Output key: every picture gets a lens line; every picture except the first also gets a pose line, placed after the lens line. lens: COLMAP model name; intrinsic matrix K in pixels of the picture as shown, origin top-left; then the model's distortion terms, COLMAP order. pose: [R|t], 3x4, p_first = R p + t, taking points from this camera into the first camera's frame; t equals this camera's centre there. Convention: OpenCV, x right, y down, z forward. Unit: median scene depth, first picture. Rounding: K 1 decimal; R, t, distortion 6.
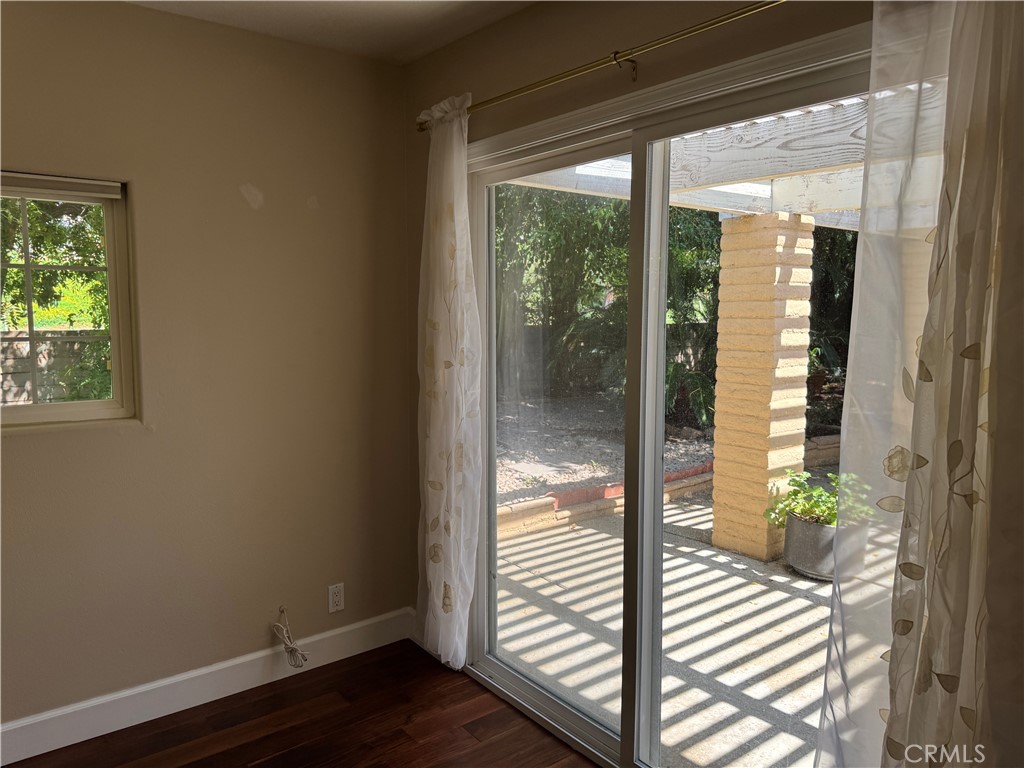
lens RADIAL K [[731.3, 0, 504.2], [0, 731.3, 388.7], [0, 0, 1]] dist [0.048242, -0.079867]
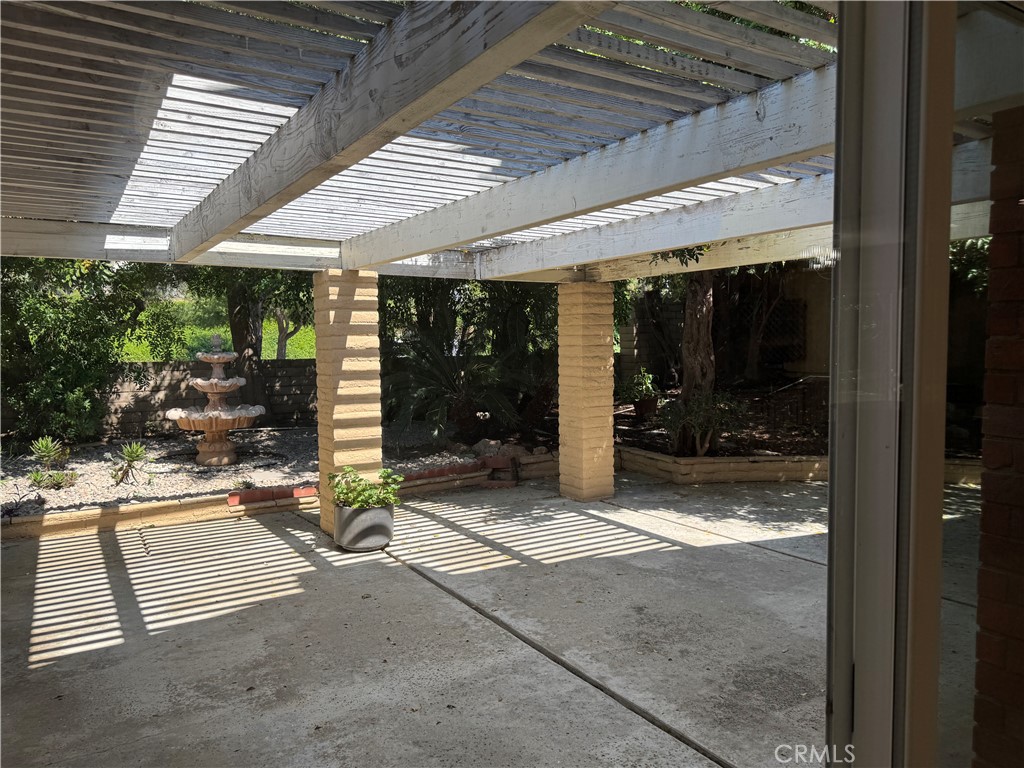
lens RADIAL K [[731.3, 0, 518.2], [0, 731.3, 380.5], [0, 0, 1]] dist [0.048242, -0.079867]
pose [[0.997833, -0.006585, -0.065466, 0.769243], [0.003061, 0.998548, -0.053782, 0.029557], [0.065725, 0.053465, 0.996404, -0.268185]]
